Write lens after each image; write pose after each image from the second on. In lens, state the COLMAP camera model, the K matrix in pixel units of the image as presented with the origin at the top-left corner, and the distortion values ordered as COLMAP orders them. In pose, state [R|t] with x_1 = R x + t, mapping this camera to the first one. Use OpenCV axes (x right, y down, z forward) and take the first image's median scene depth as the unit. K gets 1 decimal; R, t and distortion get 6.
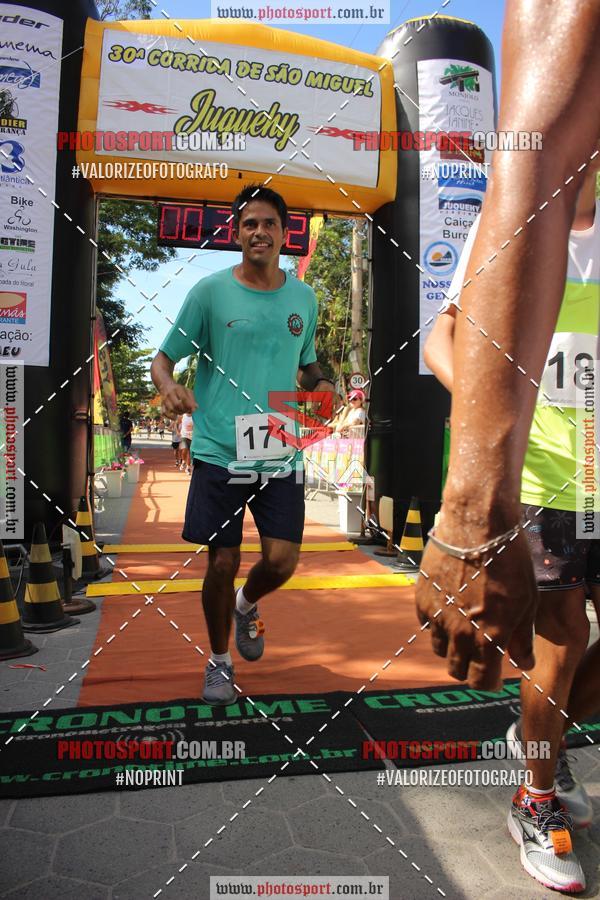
lens RADIAL K [[755.8, 0, 303.5], [0, 755.8, 457.1], [0, 0, 1]] dist [-0.154985, 0.135992]
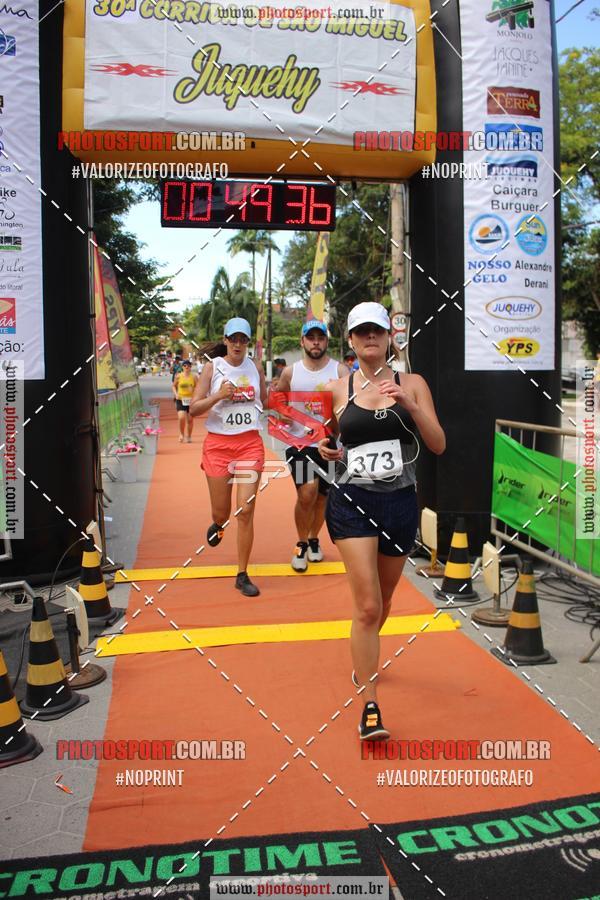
lens RADIAL K [[836.5, 0, 306.0], [0, 836.5, 455.4], [0, 0, 1]] dist [-0.143988, 0.140667]
pose [[0.998637, -0.023033, -0.046828, 0.012494], [0.026895, 0.996138, 0.083585, -0.101687], [0.044722, -0.084730, 0.995400, 0.022517]]
